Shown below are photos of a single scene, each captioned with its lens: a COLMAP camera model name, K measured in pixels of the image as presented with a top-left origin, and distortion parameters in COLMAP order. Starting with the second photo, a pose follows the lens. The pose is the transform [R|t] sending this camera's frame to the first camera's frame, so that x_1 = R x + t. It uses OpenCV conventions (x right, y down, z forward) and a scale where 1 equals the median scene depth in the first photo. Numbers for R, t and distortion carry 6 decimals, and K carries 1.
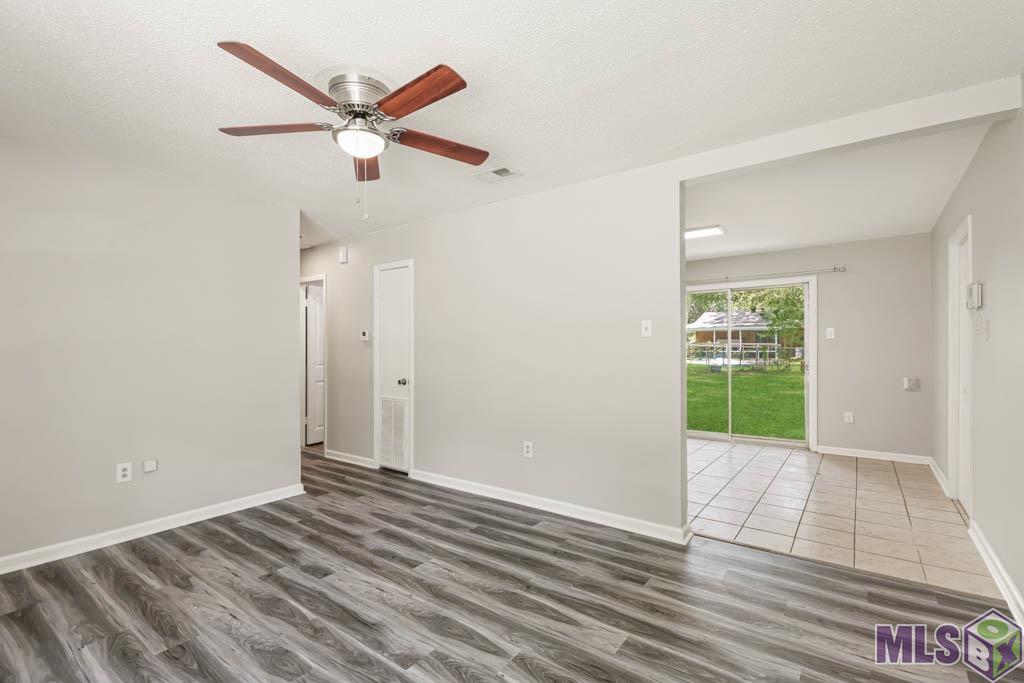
lens RADIAL K [[461.4, 0, 513.1], [0, 461.4, 345.7], [0, 0, 1]] dist [0.019812, -0.001416]
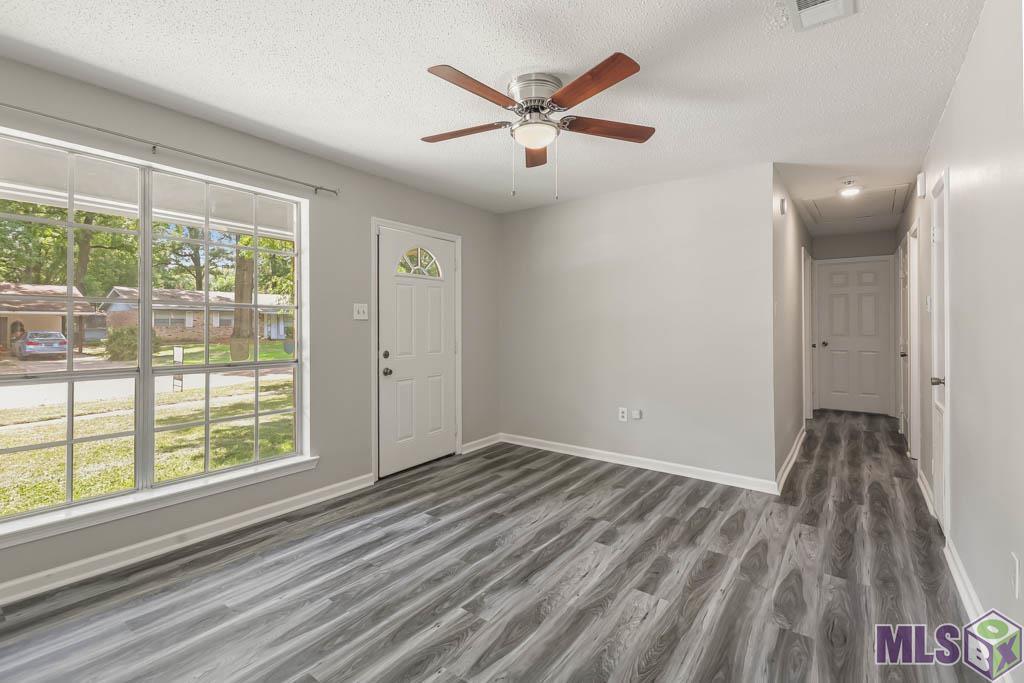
lens RADIAL K [[461.4, 0, 496.9], [0, 461.4, 324.1], [0, 0, 1]] dist [0.019812, -0.001416]
pose [[-0.030777, -0.001568, -0.999525, 0.587827], [0.009253, 0.999955, -0.001853, 0.006727], [0.999483, -0.009306, -0.030761, 0.739836]]
